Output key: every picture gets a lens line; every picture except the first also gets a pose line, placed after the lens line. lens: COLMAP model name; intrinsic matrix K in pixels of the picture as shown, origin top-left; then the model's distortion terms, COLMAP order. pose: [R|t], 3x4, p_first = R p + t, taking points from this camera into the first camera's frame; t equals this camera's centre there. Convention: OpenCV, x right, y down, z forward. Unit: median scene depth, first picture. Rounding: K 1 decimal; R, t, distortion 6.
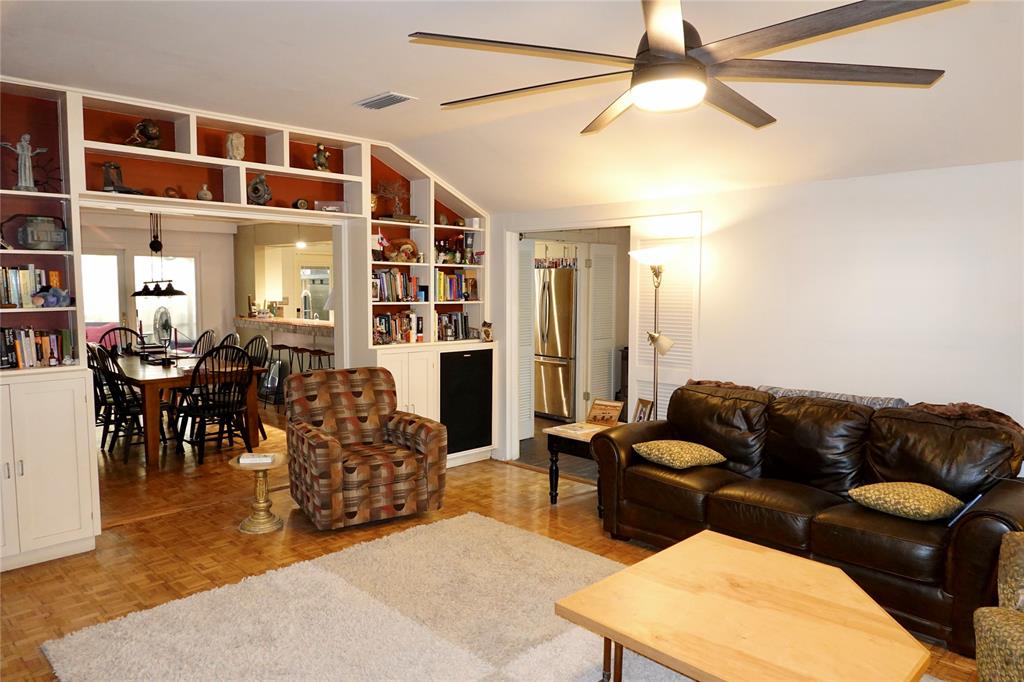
lens RADIAL K [[689.4, 0, 512.0], [0, 689.4, 341.0], [0, 0, 1]] dist [0.007586, 0.004096]
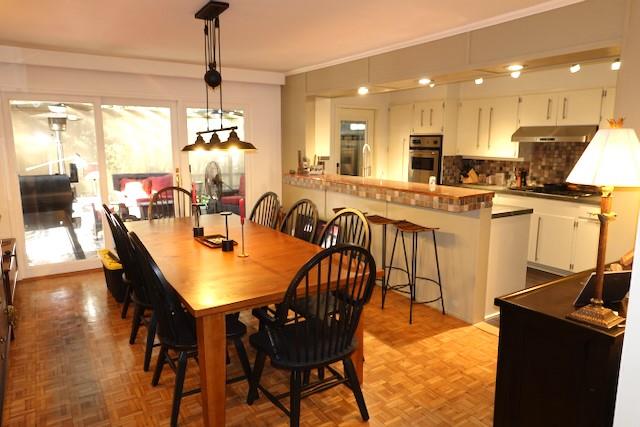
lens RADIAL K [[430.9, 0, 320.0], [0, 430.9, 213.5], [0, 0, 1]] dist [0.007586, 0.004096]
pose [[0.978746, 0.029830, -0.202896, -0.261327], [-0.014005, 0.996777, 0.078990, -0.030477], [0.204598, -0.074470, 0.976009, 0.483139]]
